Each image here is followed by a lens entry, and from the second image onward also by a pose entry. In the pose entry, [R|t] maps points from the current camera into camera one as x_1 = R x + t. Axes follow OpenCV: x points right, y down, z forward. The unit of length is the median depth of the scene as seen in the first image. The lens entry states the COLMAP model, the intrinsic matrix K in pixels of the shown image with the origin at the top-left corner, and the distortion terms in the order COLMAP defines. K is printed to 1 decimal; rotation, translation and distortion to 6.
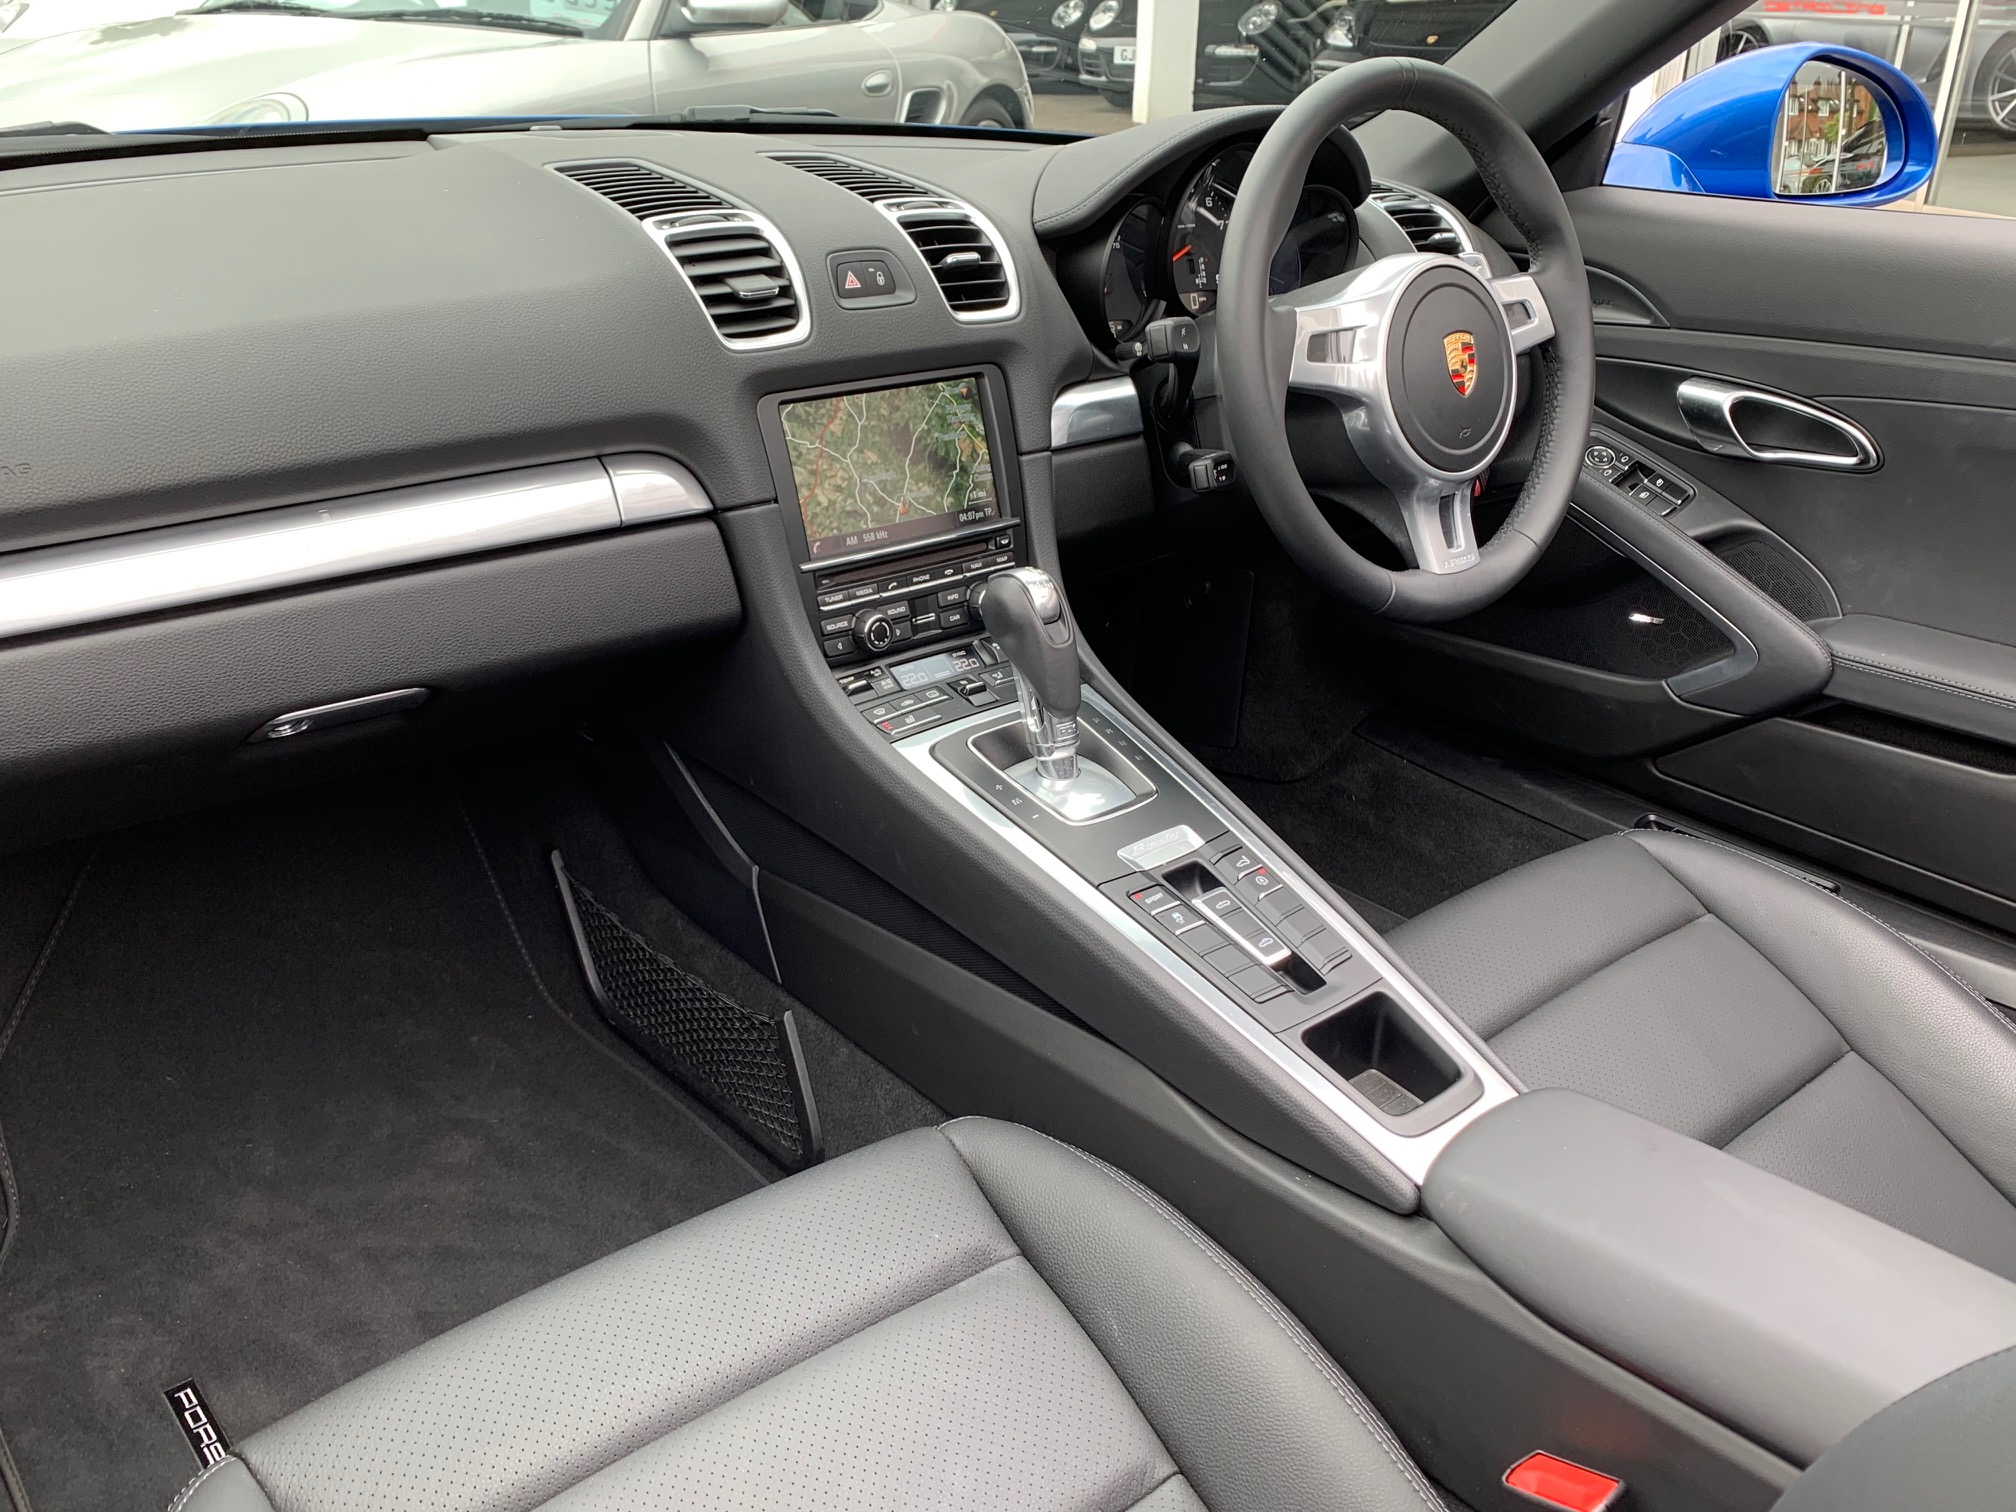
lens RADIAL K [[1678.6, 0, 1008.0], [0, 1678.6, 756.0], [0, 0, 1]] dist [0.080551, 0.000534]
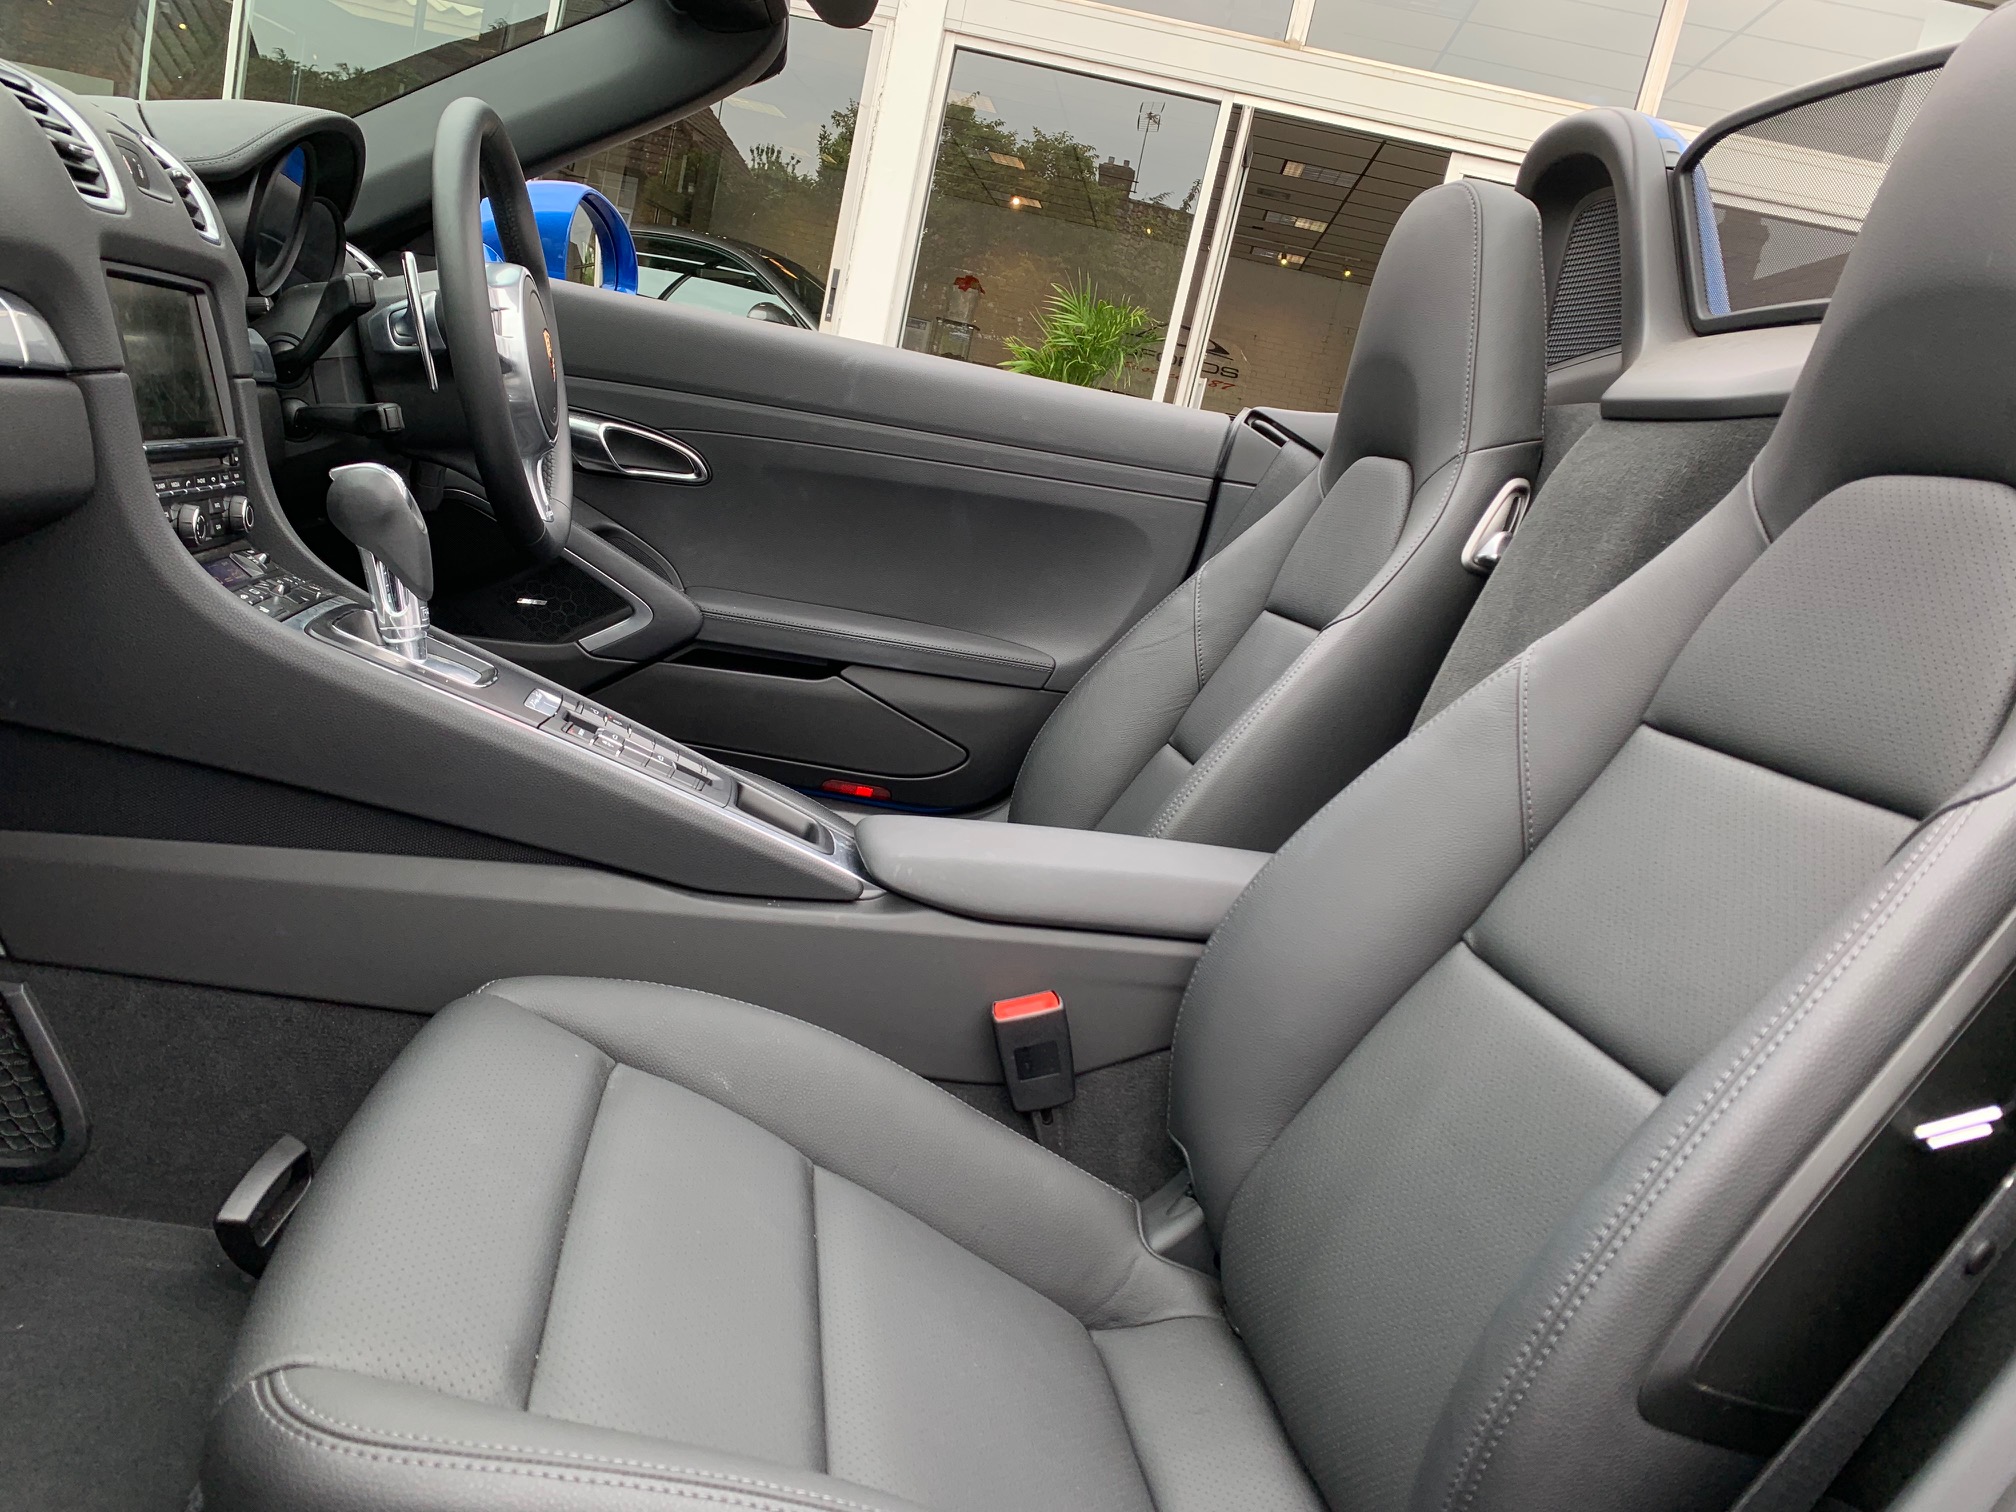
lens RADIAL K [[1527.9, 0, 1008.0], [0, 1527.9, 756.0], [0, 0, 1]] dist [0.023548, -0.025722]
pose [[0.528215, -0.076912, 0.845620, -0.566469], [0.153511, 0.988129, -0.006017, 0.129628], [-0.835119, 0.132990, 0.533751, 0.144322]]
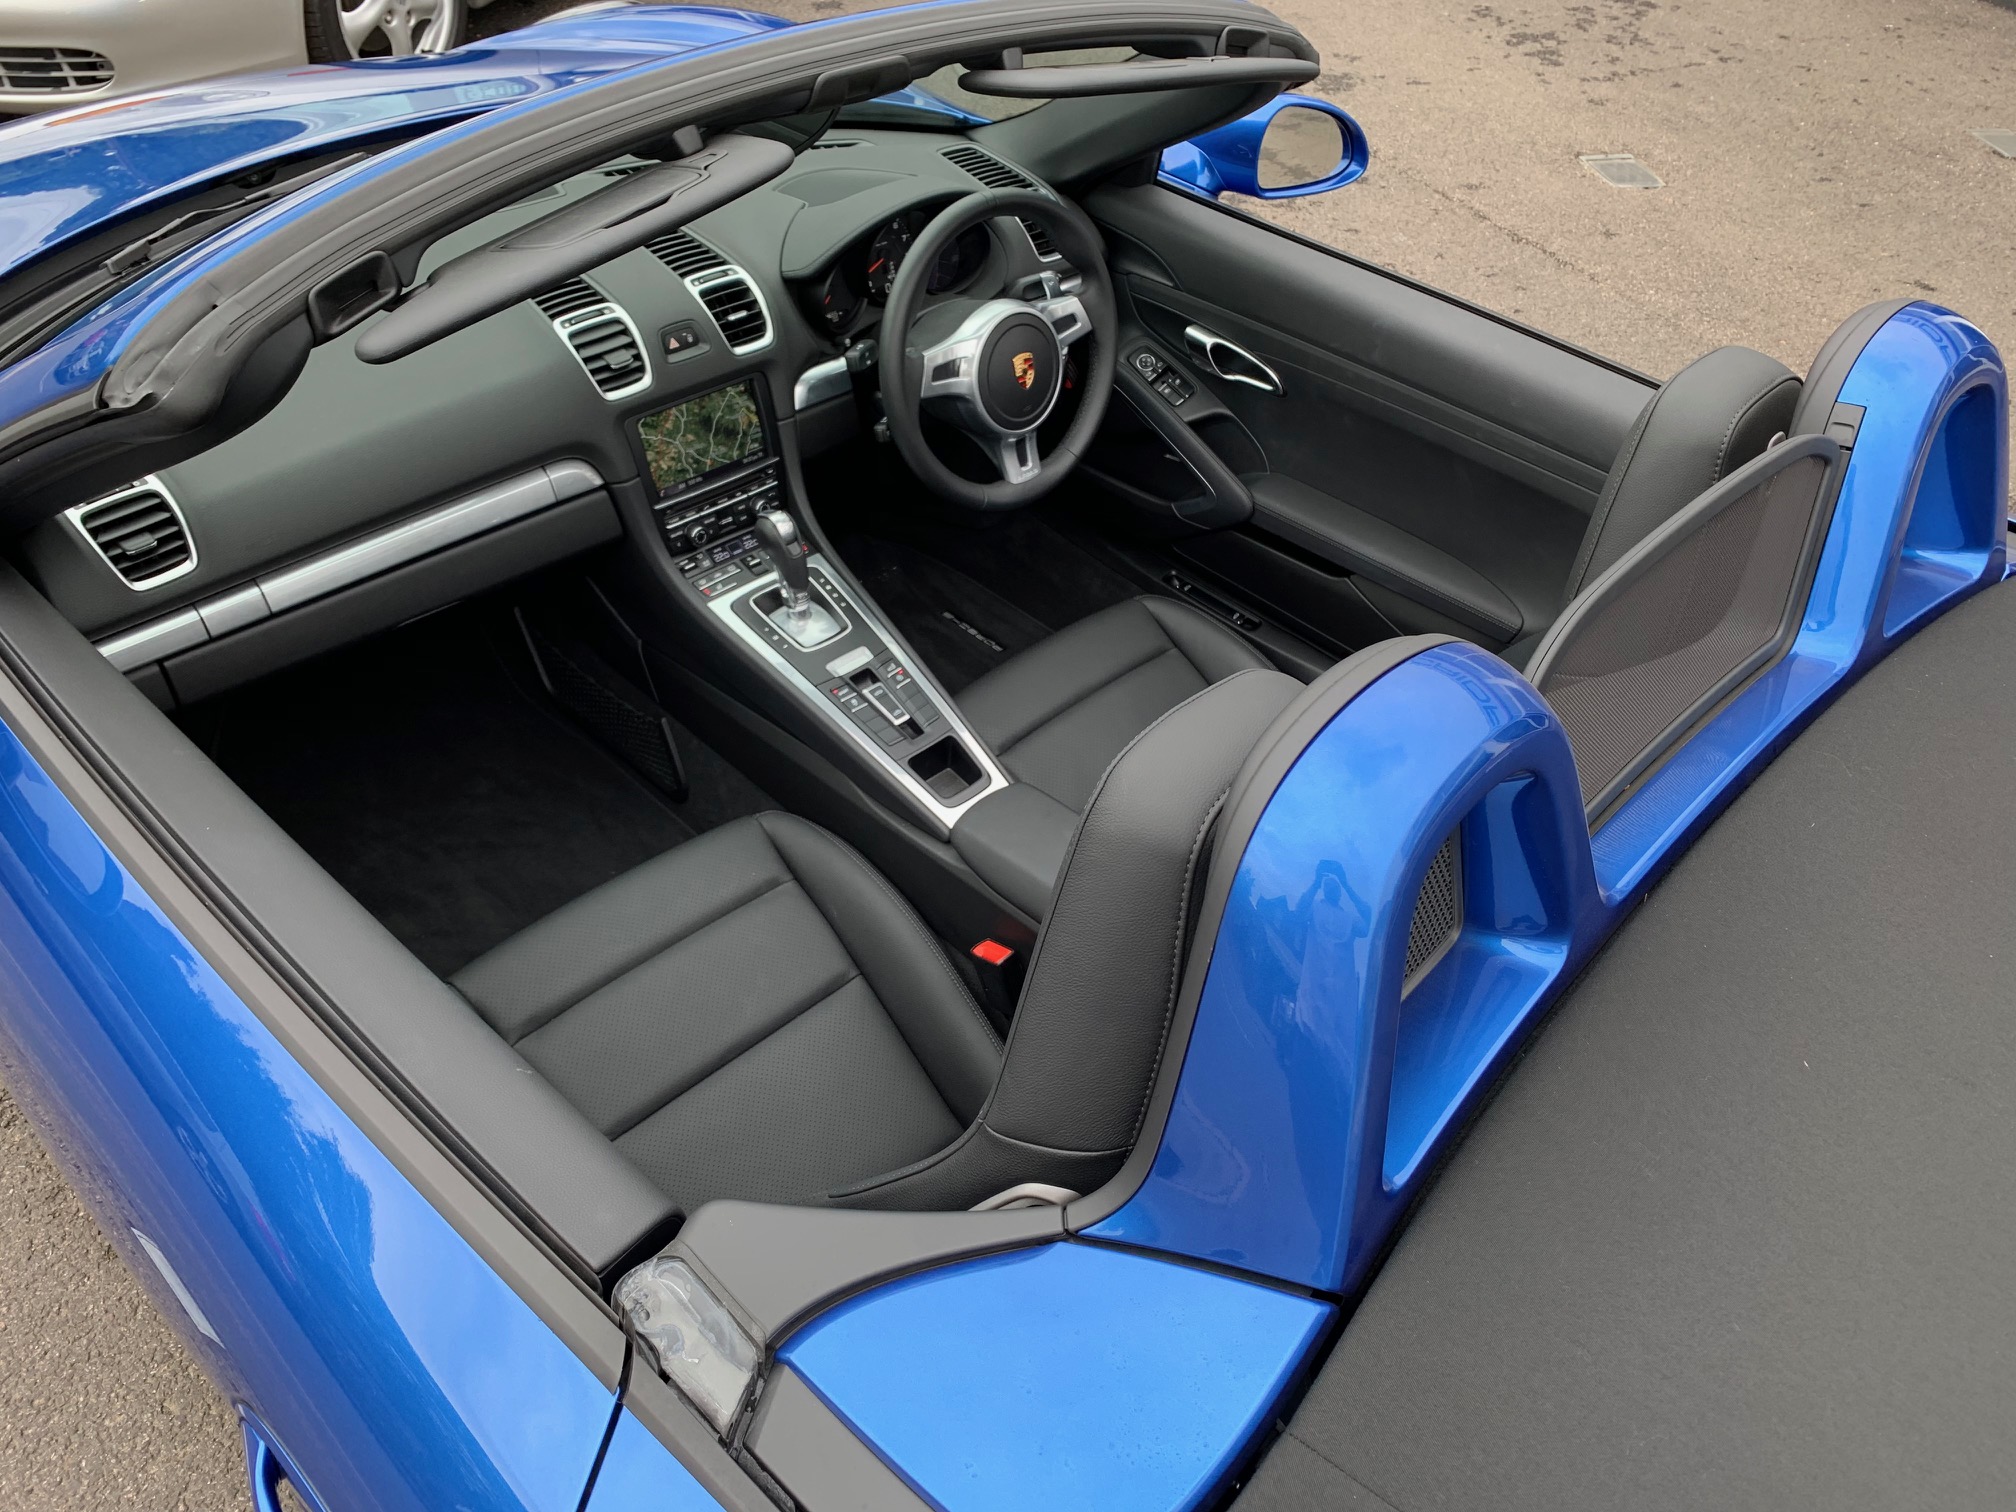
lens RADIAL K [[1527.9, 0, 1008.0], [0, 1527.9, 756.0], [0, 0, 1]] dist [0.023548, -0.025722]
pose [[0.996380, -0.020331, 0.082547, 0.112105], [-0.005191, 0.954620, 0.297780, -0.331911], [-0.084855, -0.297131, 0.951059, -0.669865]]
